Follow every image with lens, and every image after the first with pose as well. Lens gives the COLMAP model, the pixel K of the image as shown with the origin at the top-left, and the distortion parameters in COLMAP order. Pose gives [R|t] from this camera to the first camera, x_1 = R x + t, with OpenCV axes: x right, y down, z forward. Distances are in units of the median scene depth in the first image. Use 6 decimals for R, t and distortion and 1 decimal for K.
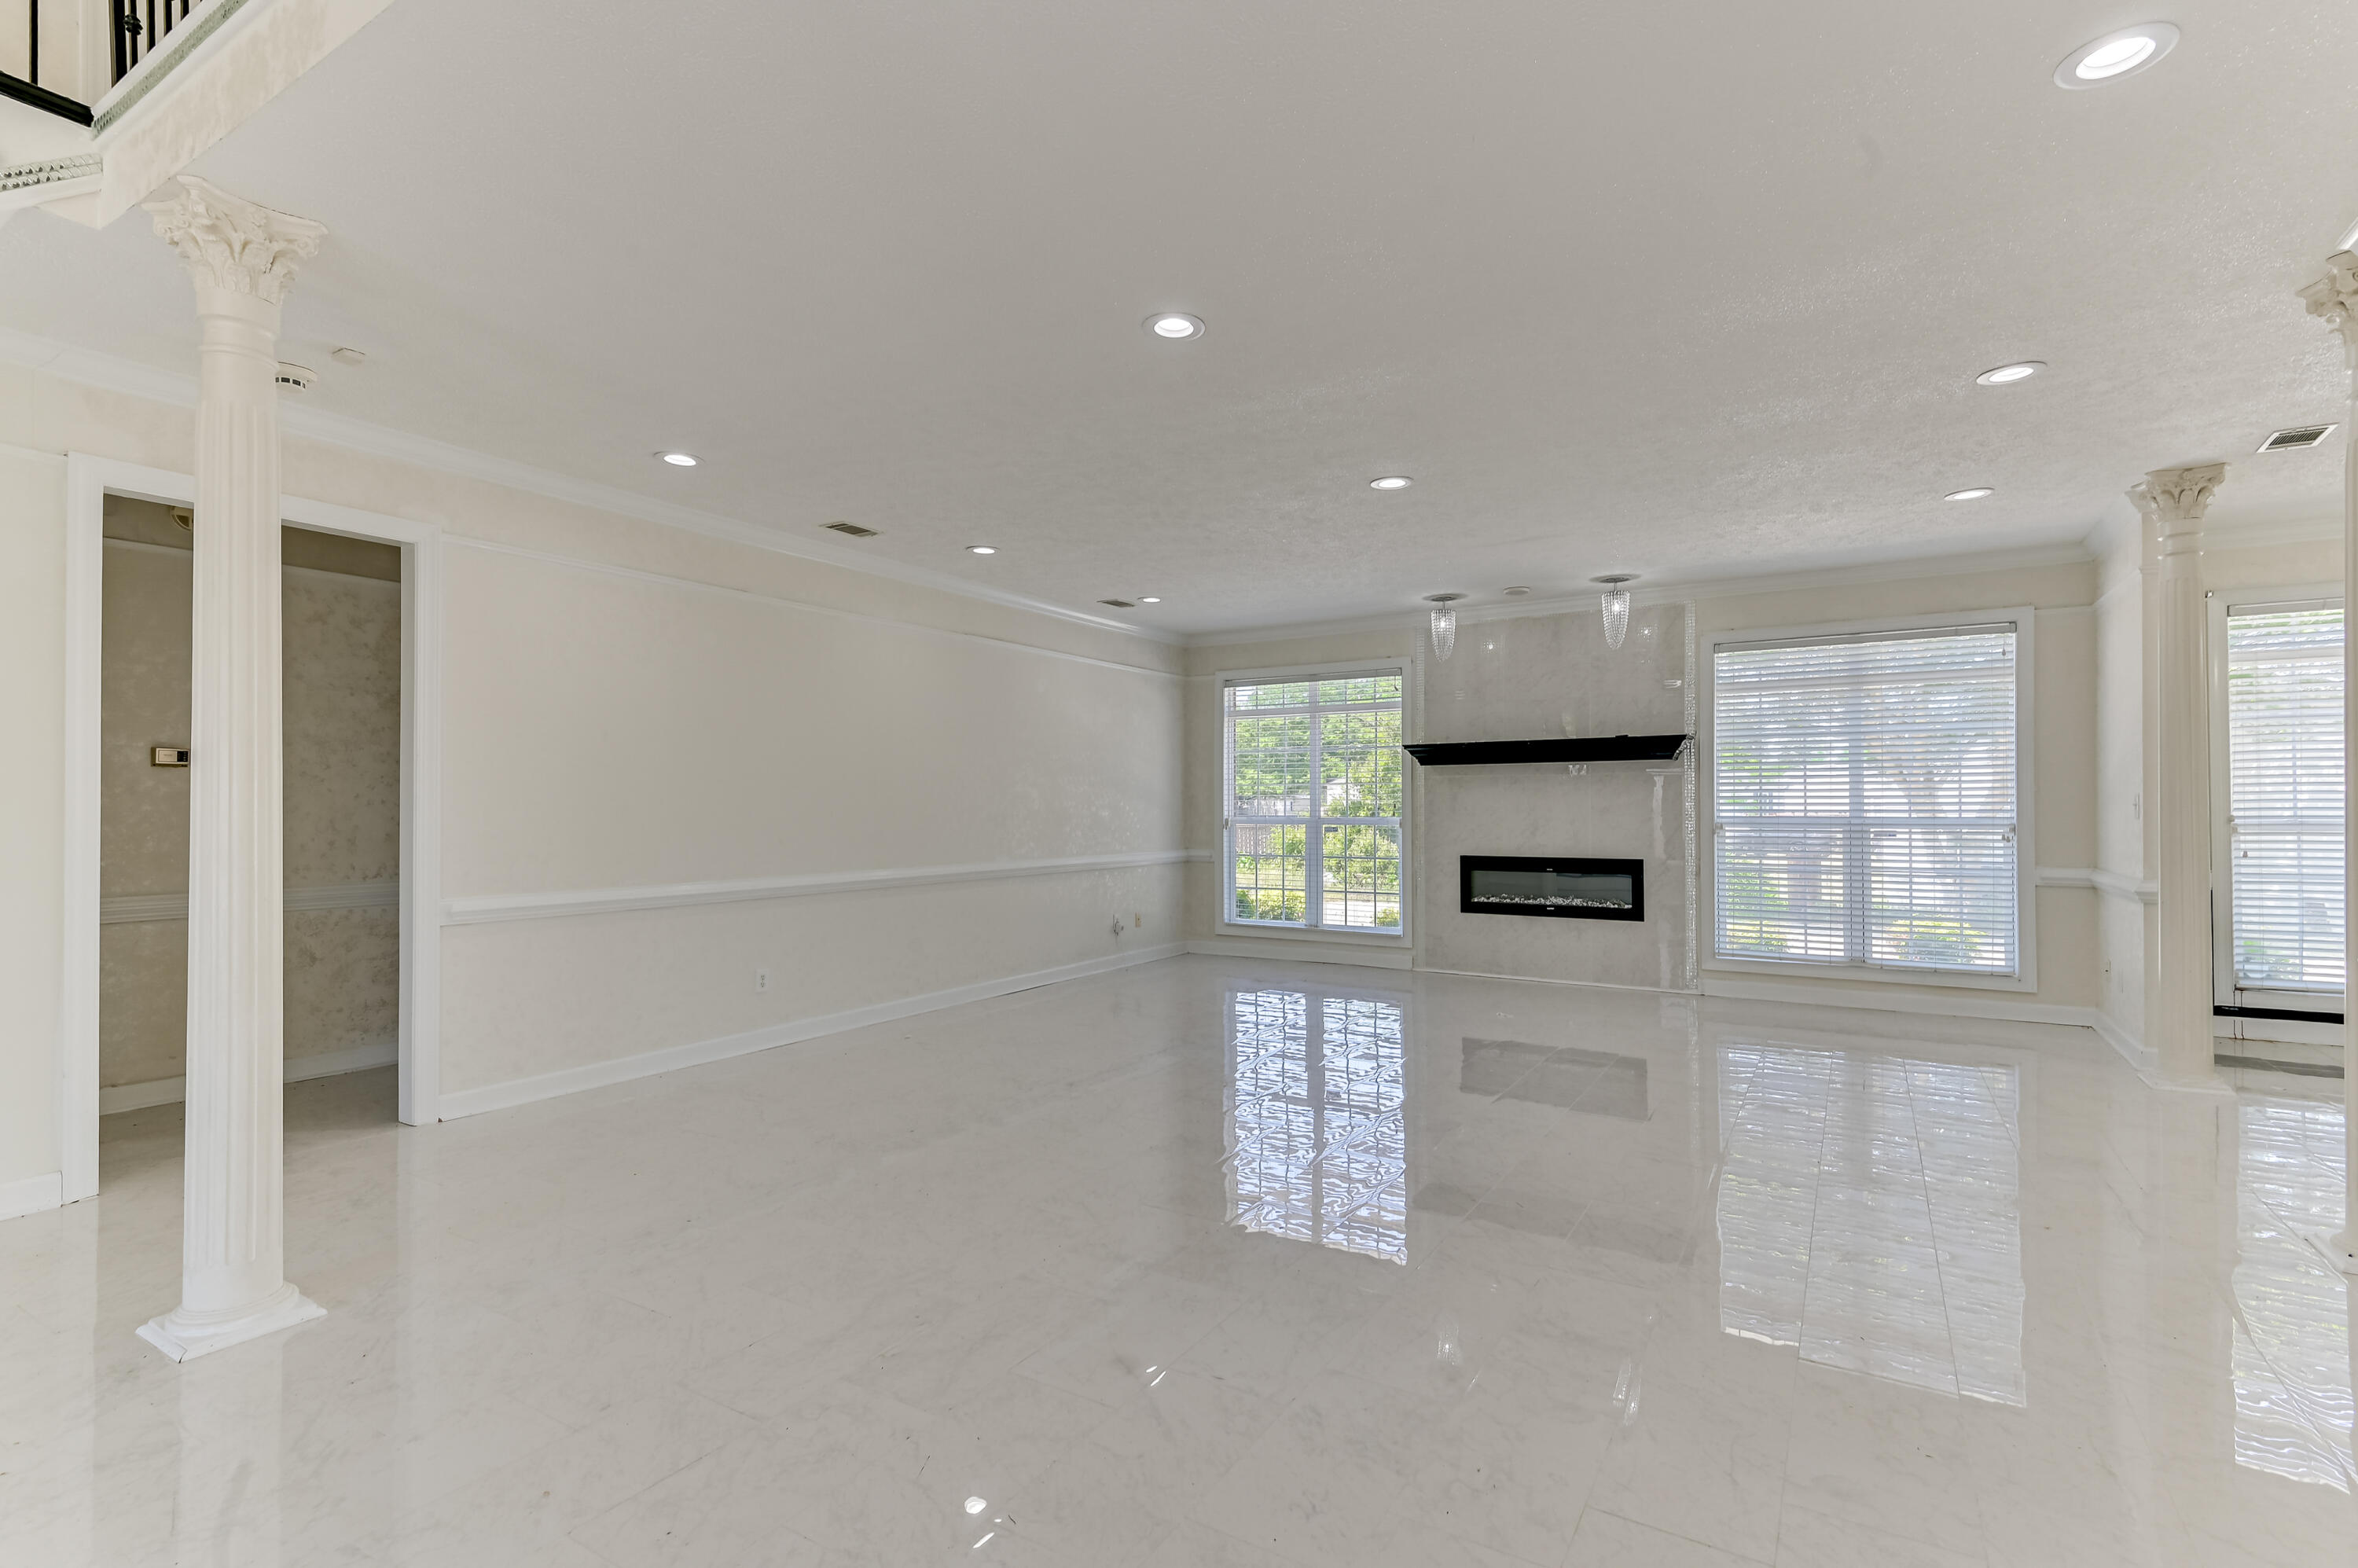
lens RADIAL K [[1031.0, 0, 1185.4], [0, 1031.0, 791.1], [0, 0, 1]] dist [-0.000467, -0.000060]
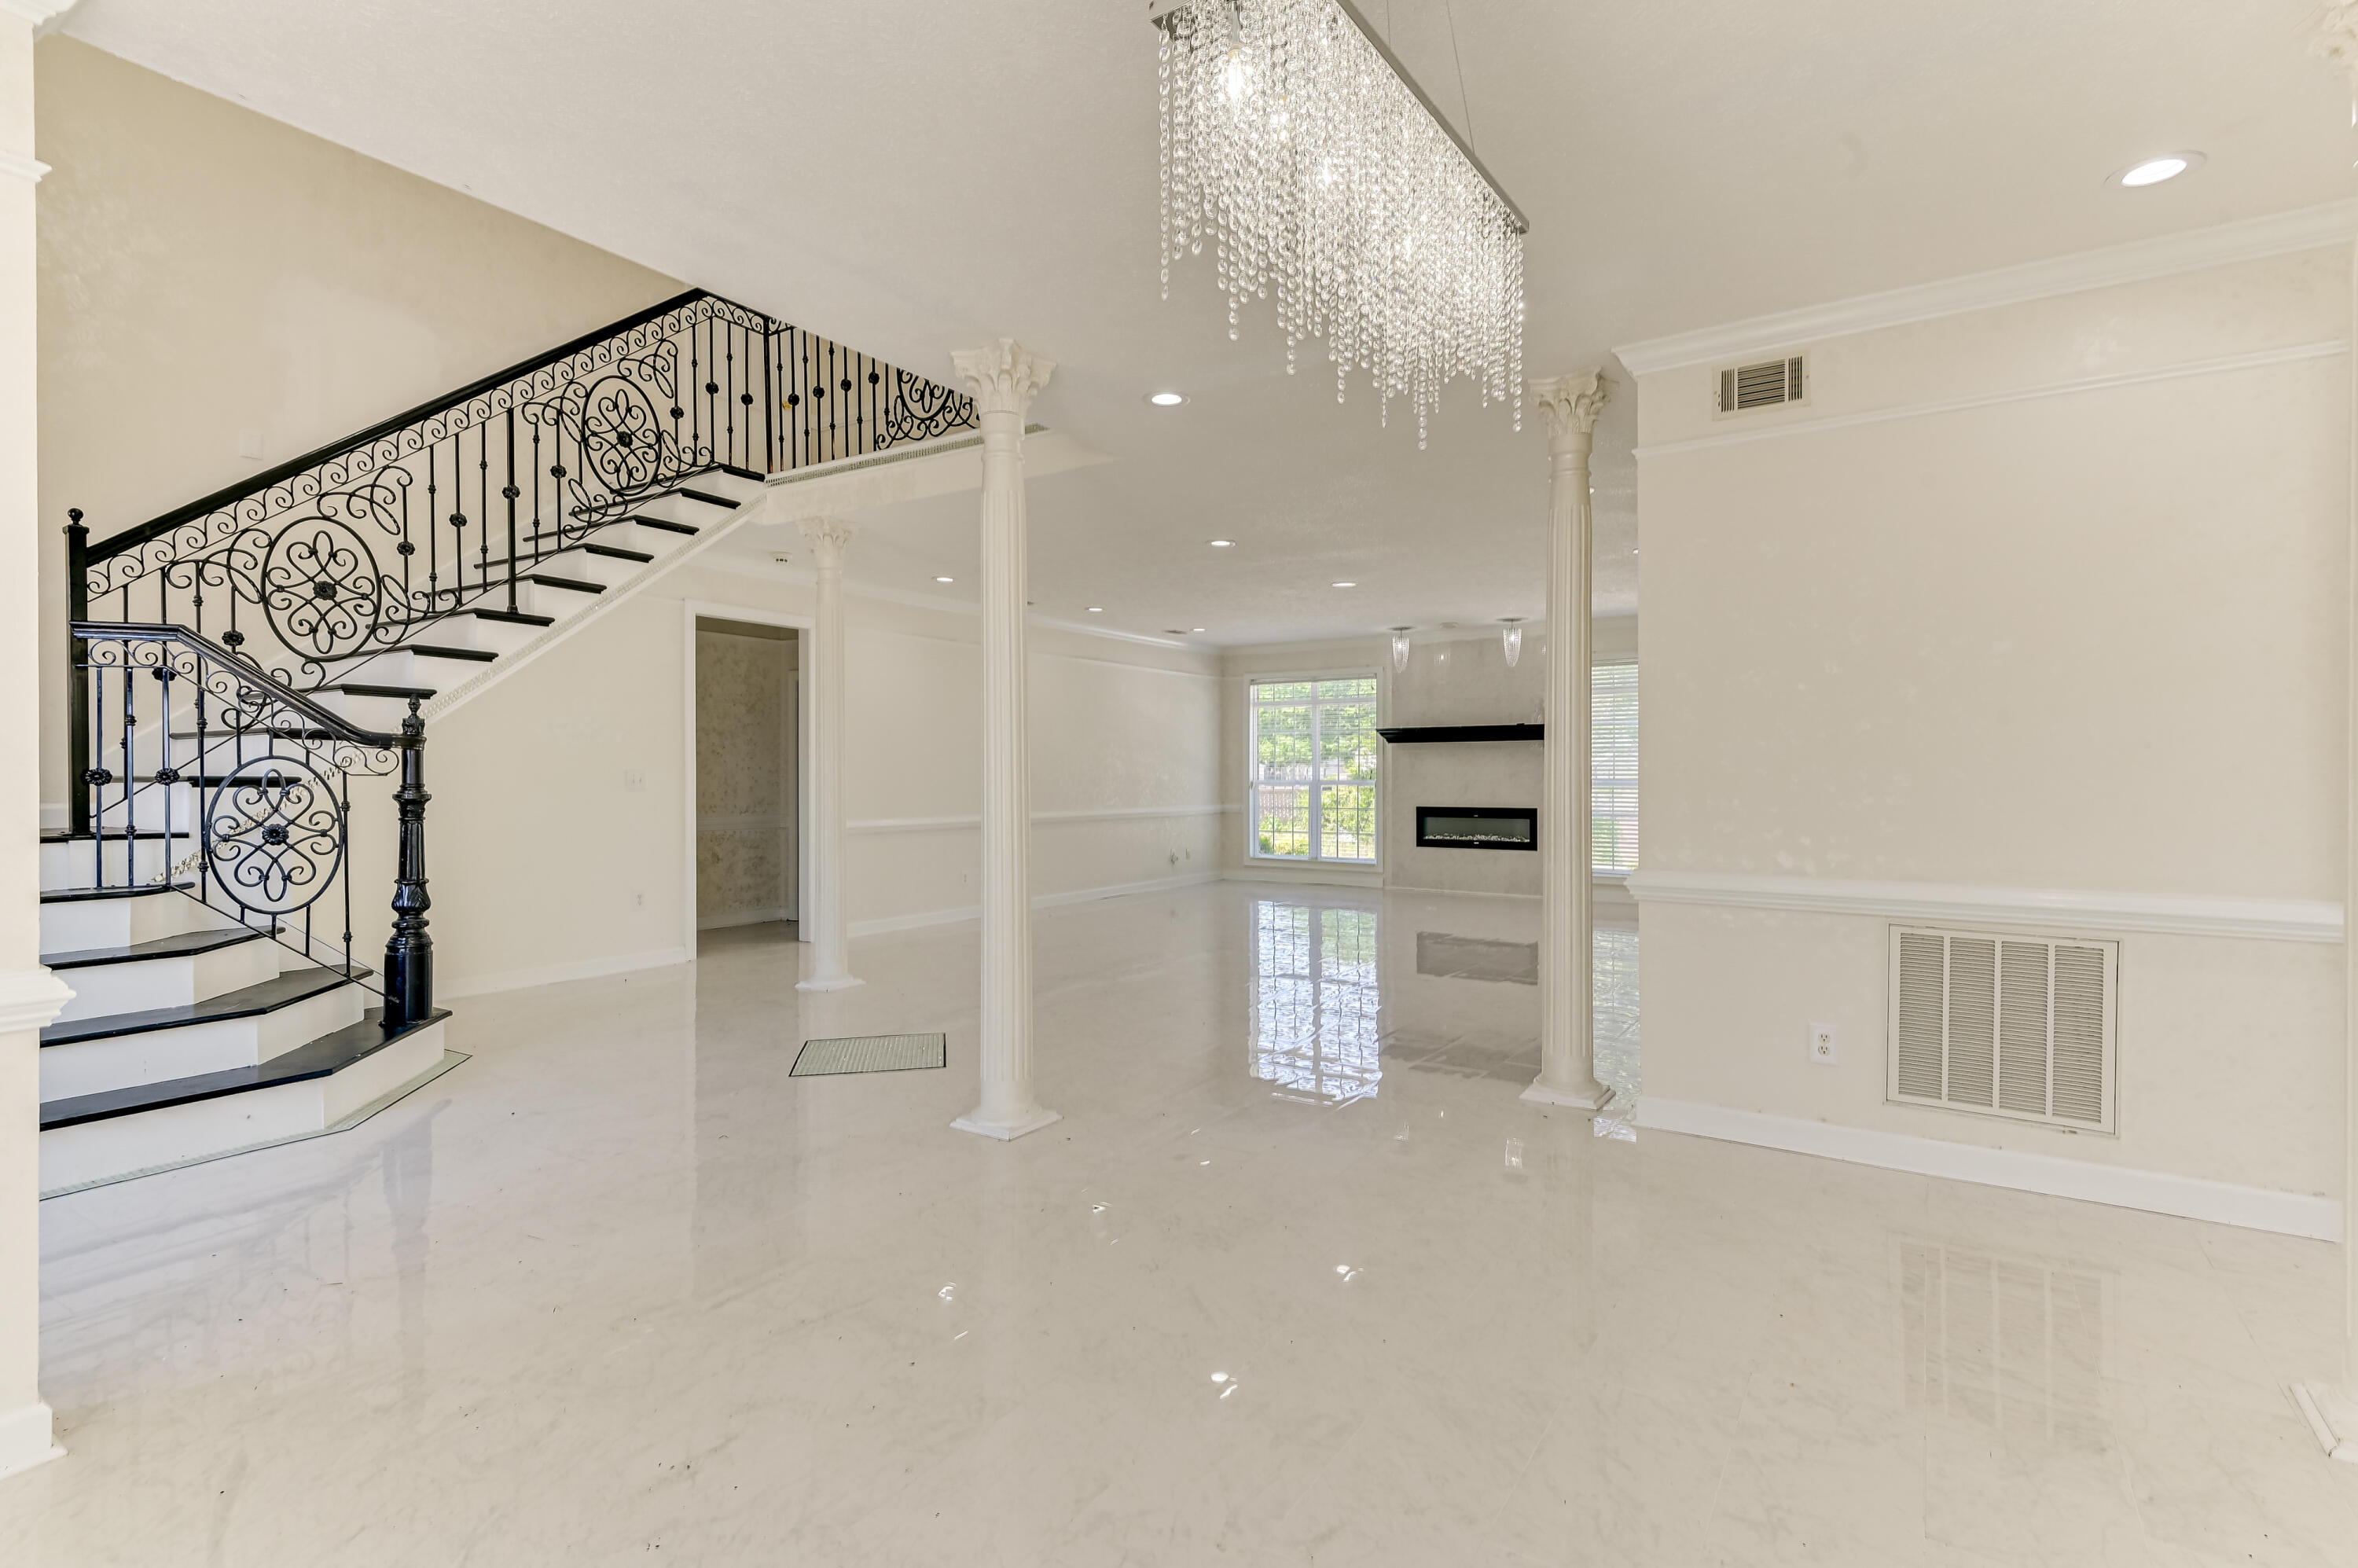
lens RADIAL K [[1074.8, 0, 1179.0], [0, 1074.8, 784.0], [0, 0, 1]] dist [-0.000201, -0.000001]
pose [[0.999375, 0.000387, -0.035339, -0.007051], [0.000436, 0.999729, 0.023287, -0.003208], [0.035338, -0.023288, 0.999104, -0.476285]]
